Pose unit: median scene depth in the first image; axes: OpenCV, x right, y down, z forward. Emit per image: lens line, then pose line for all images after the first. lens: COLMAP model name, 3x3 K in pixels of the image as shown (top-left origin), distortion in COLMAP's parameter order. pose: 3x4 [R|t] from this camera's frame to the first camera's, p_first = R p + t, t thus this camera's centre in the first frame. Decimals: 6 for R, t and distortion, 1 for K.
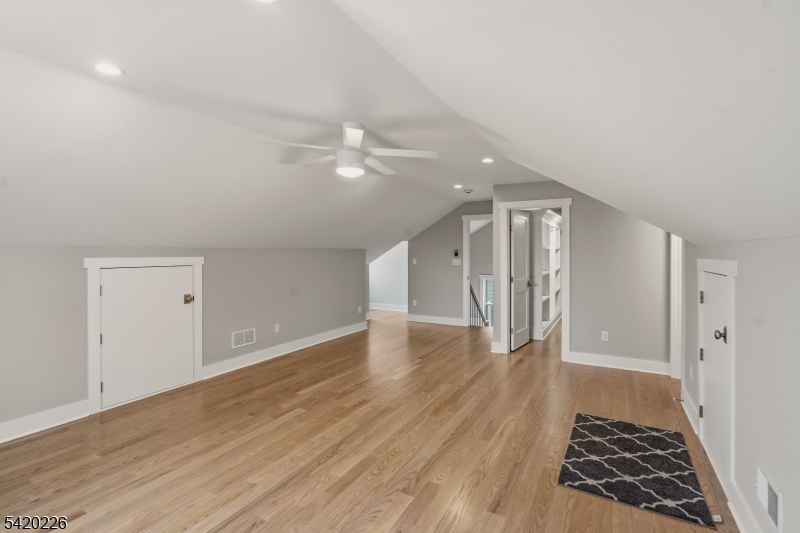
lens RADIAL K [[370.4, 0, 400.1], [0, 370.4, 260.0], [0, 0, 1]] dist [-0.020310, 0.000079]
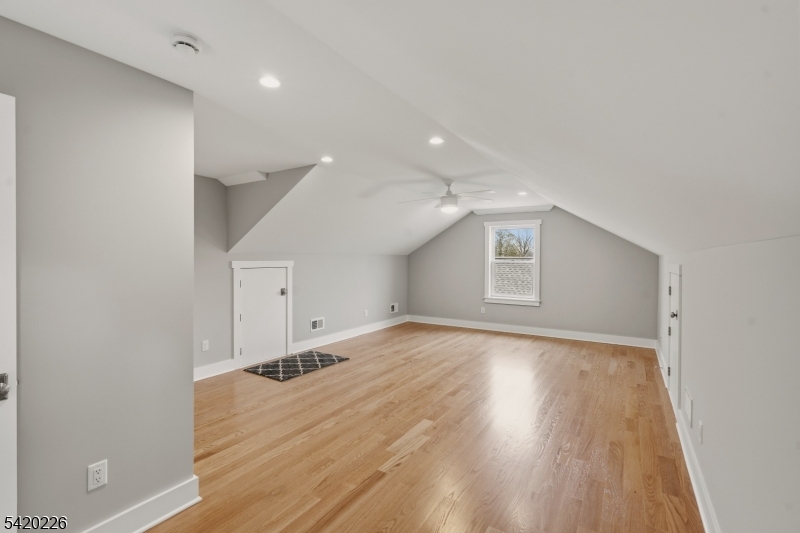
lens RADIAL K [[370.4, 0, 400.8], [0, 370.4, 263.4], [0, 0, 1]] dist [-0.020310, 0.000079]
pose [[-0.999129, -0.005727, 0.041327, 0.013079], [-0.004328, 0.999417, 0.033860, -0.046859], [-0.041497, 0.033652, -0.998572, 2.322123]]
